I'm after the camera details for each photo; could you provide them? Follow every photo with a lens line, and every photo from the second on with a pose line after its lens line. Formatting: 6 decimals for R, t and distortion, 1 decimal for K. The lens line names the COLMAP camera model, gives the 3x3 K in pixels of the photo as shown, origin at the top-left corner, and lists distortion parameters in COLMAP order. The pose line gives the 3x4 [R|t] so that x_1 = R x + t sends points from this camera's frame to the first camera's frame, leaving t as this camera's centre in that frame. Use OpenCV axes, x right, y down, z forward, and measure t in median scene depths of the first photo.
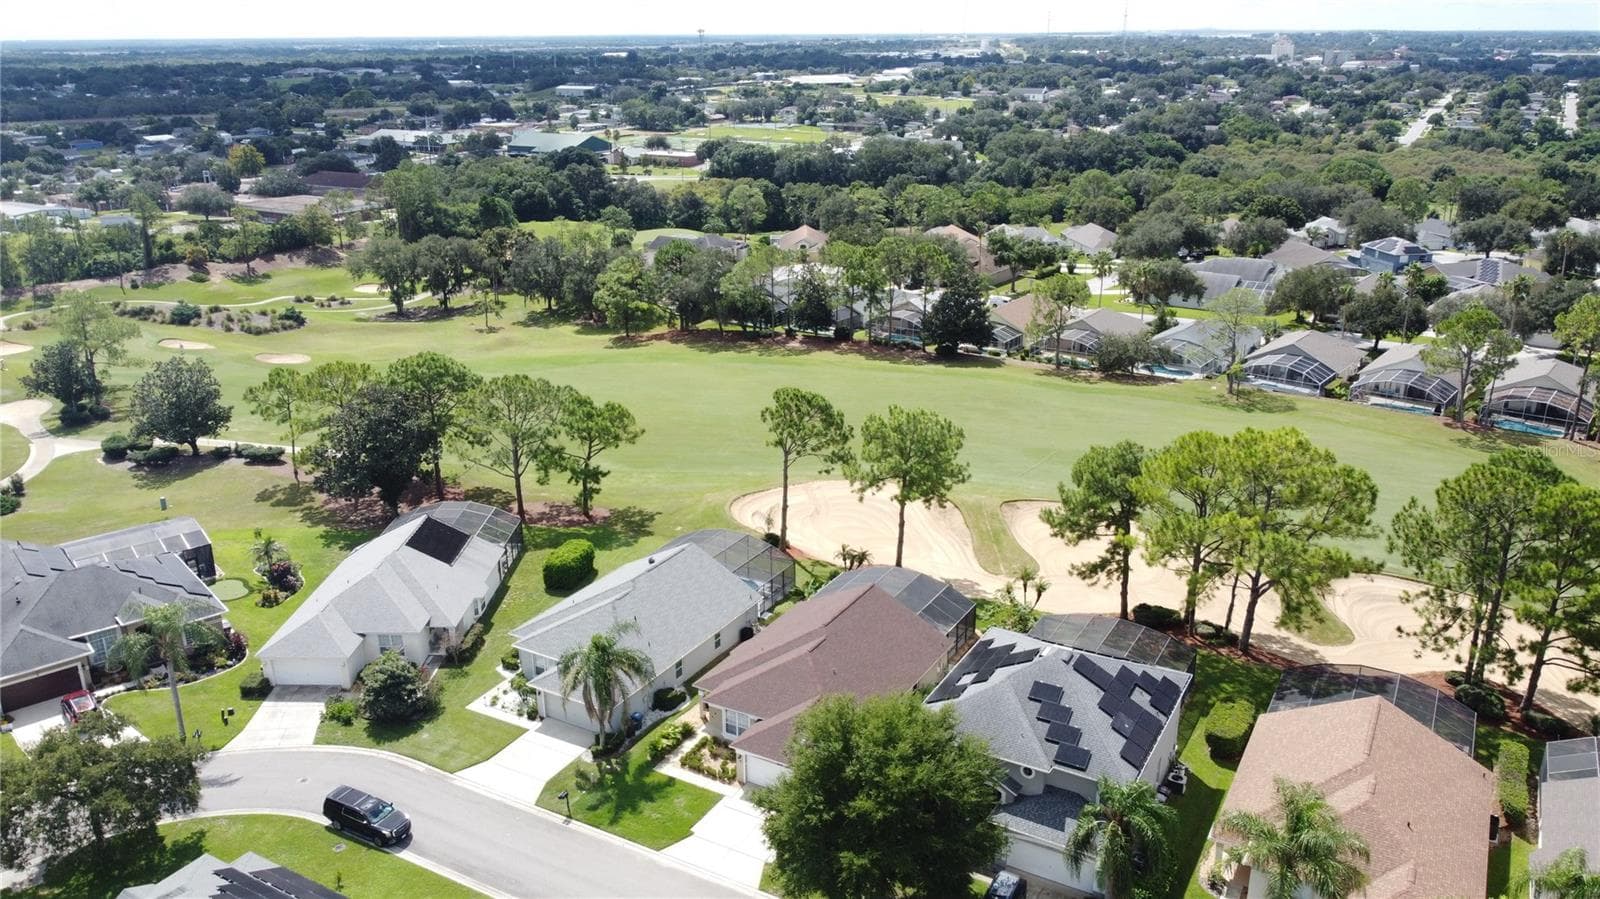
lens RADIAL K [[1208.4, 0, 799.6], [0, 1208.4, 450.7], [0, 0, 1]] dist [-0.000467, -0.007171]
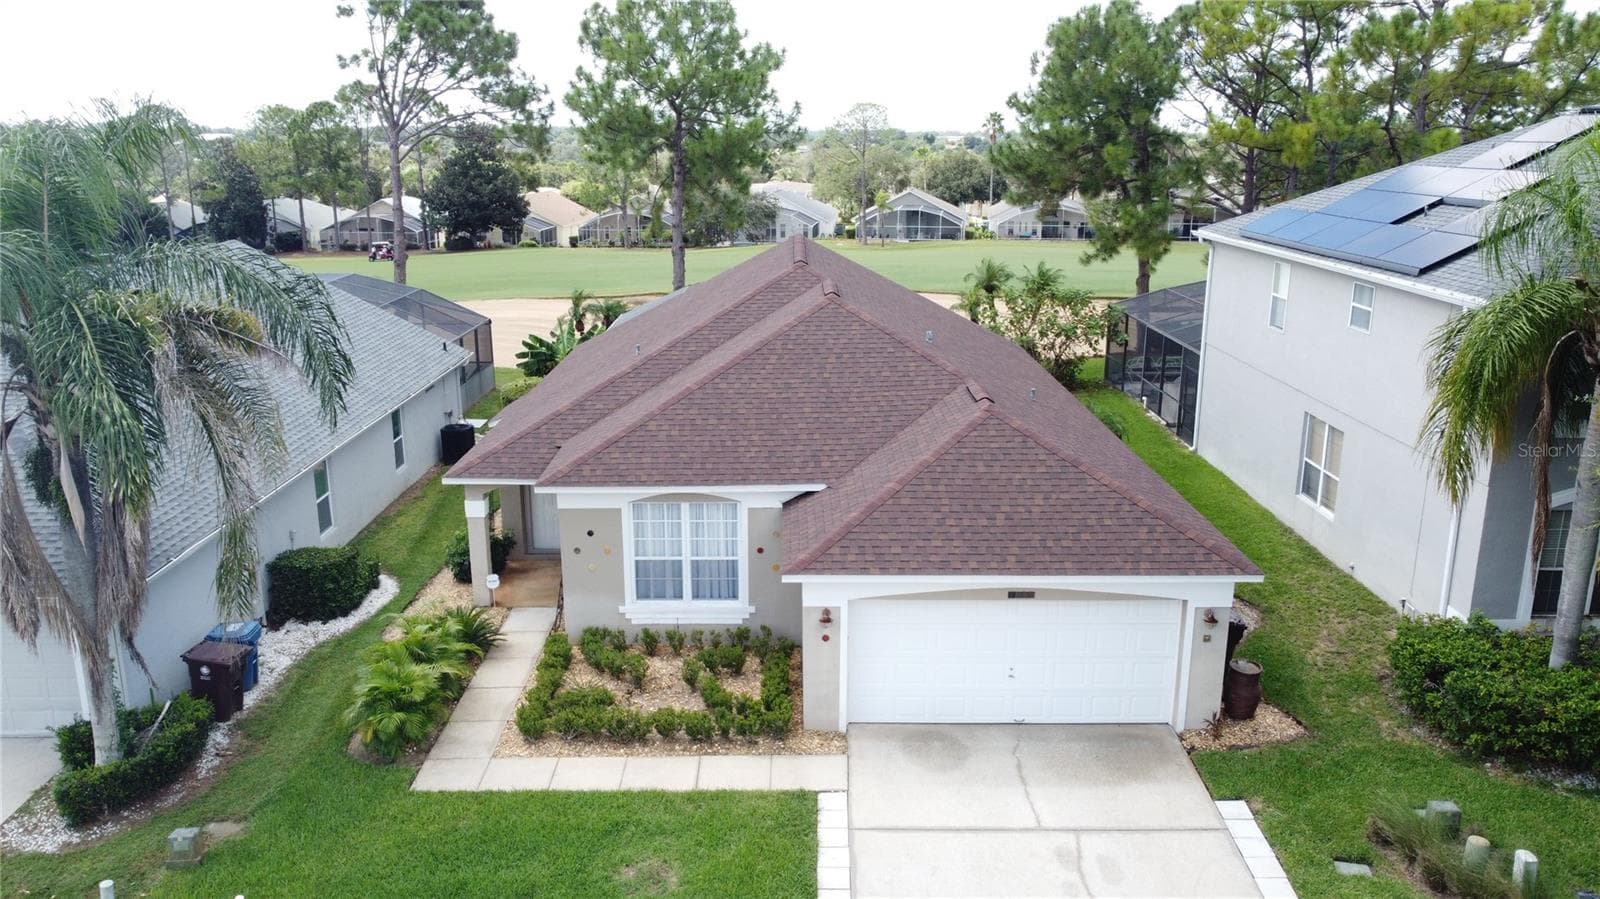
lens RADIAL K [[1208.4, 0, 797.2], [0, 1208.4, 452.0], [0, 0, 1]] dist [-0.000467, -0.007171]
pose [[0.865105, -0.121505, 0.486652, -0.071979], [0.157991, 0.986839, -0.034467, 0.100147], [-0.476059, 0.106704, 0.872916, 0.348161]]
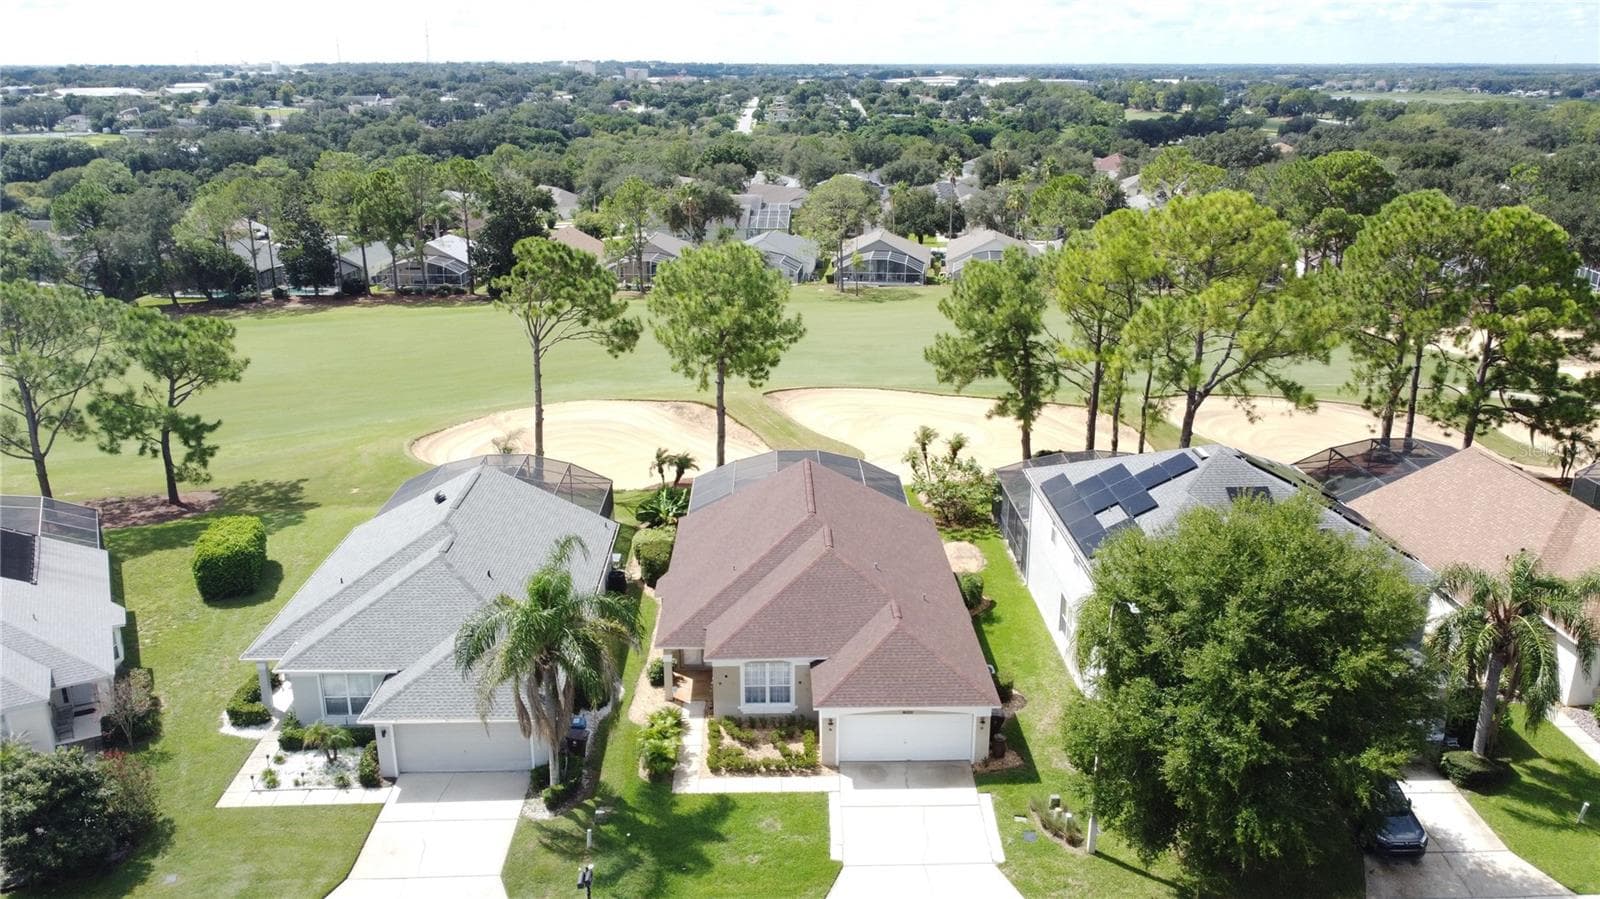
lens RADIAL K [[1208.4, 0, 798.4], [0, 1208.4, 449.1], [0, 0, 1]] dist [-0.000467, -0.007171]
pose [[0.854310, -0.151606, 0.497162, -0.147297], [0.164285, 0.986241, 0.018444, 0.047289], [-0.493118, 0.065919, 0.867462, 0.213179]]
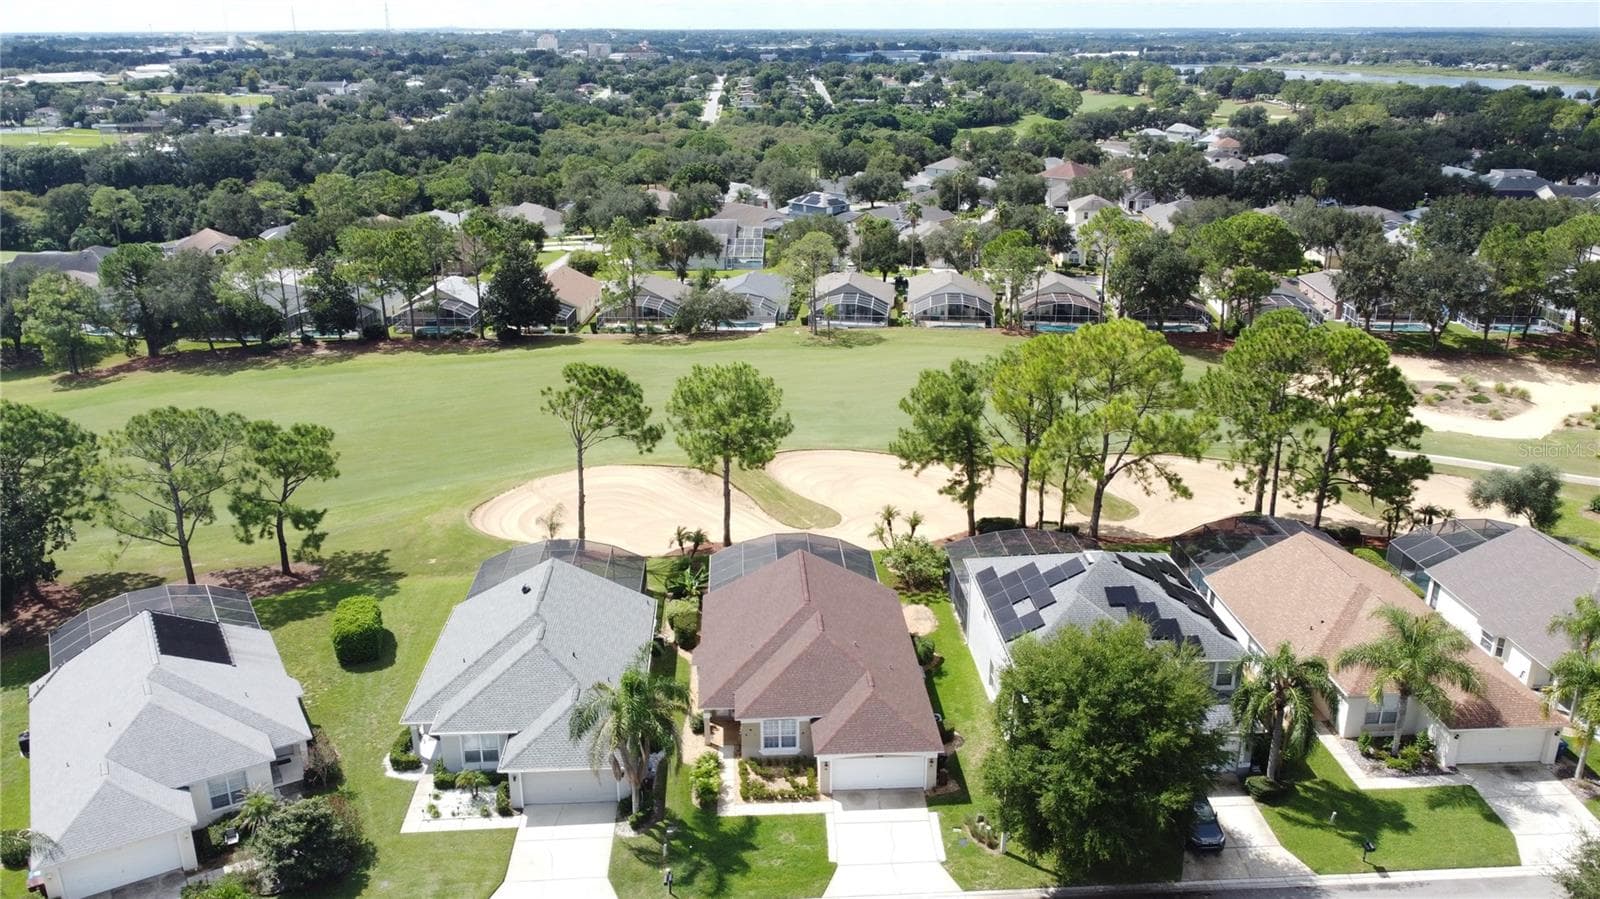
lens RADIAL K [[1208.4, 0, 798.4], [0, 1208.4, 448.6], [0, 0, 1]] dist [-0.000467, -0.007171]
pose [[0.838401, -0.175055, 0.516178, -0.203865], [0.175358, 0.983302, 0.048648, -0.004293], [-0.516075, 0.049730, 0.855099, 0.119471]]
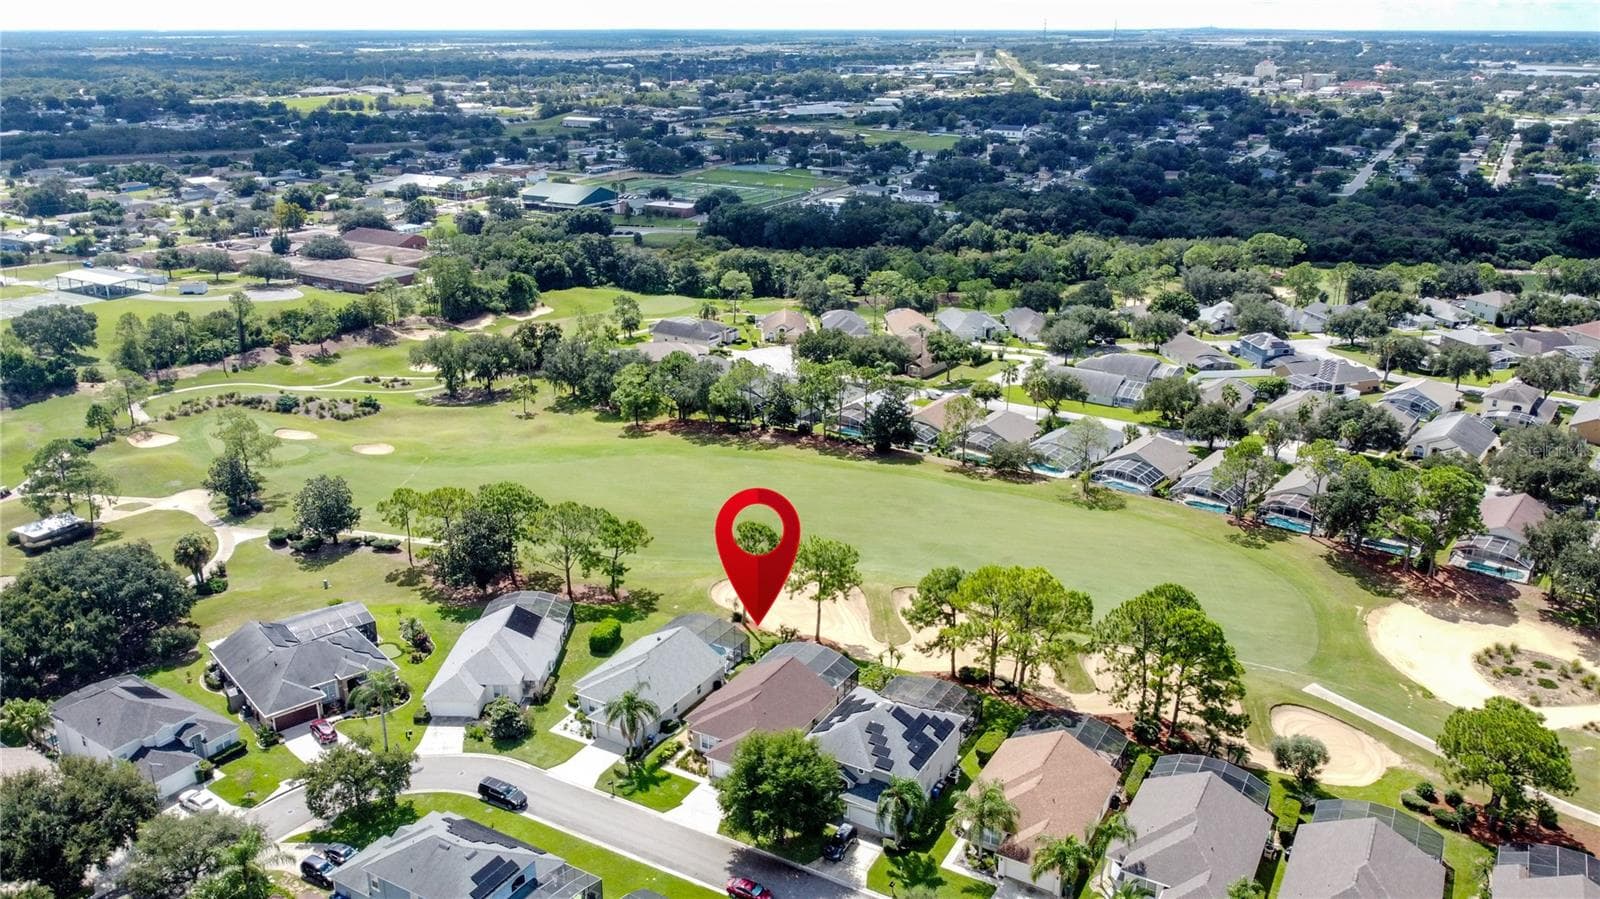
lens RADIAL K [[1208.4, 0, 799.6], [0, 1208.4, 447.1], [0, 0, 1]] dist [-0.000467, -0.007171]
pose [[0.999976, 0.006875, 0.001043, 0.034586], [-0.006876, 0.999976, 0.001189, -0.093341], [-0.001035, -0.001196, 0.999999, -0.341541]]
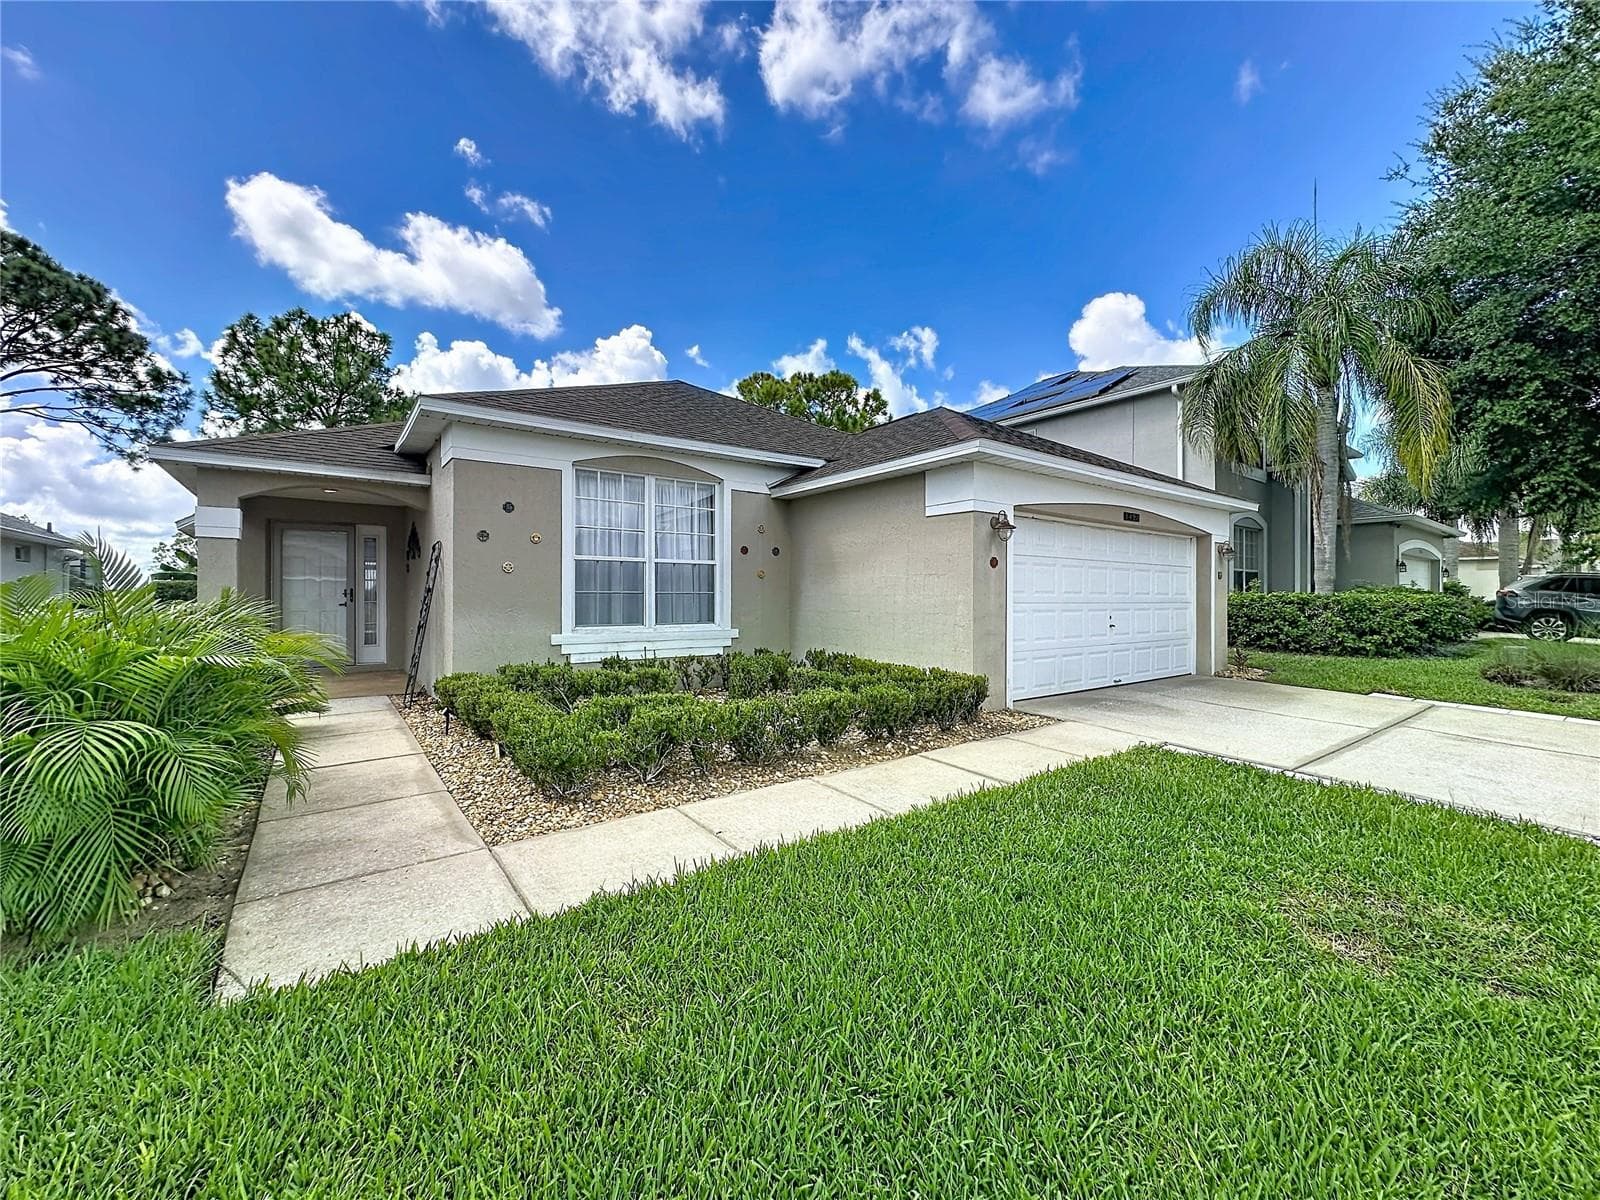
lens RADIAL K [[648.5, 0, 796.7], [0, 648.5, 596.7], [0, 0, 1]] dist [-0.007941, 0.000597]
pose [[0.398787, 0.010635, 0.916982, -0.061309], [0.296967, 0.944554, -0.140103, 0.116490], [-0.867629, 0.328185, 0.373518, 0.435309]]
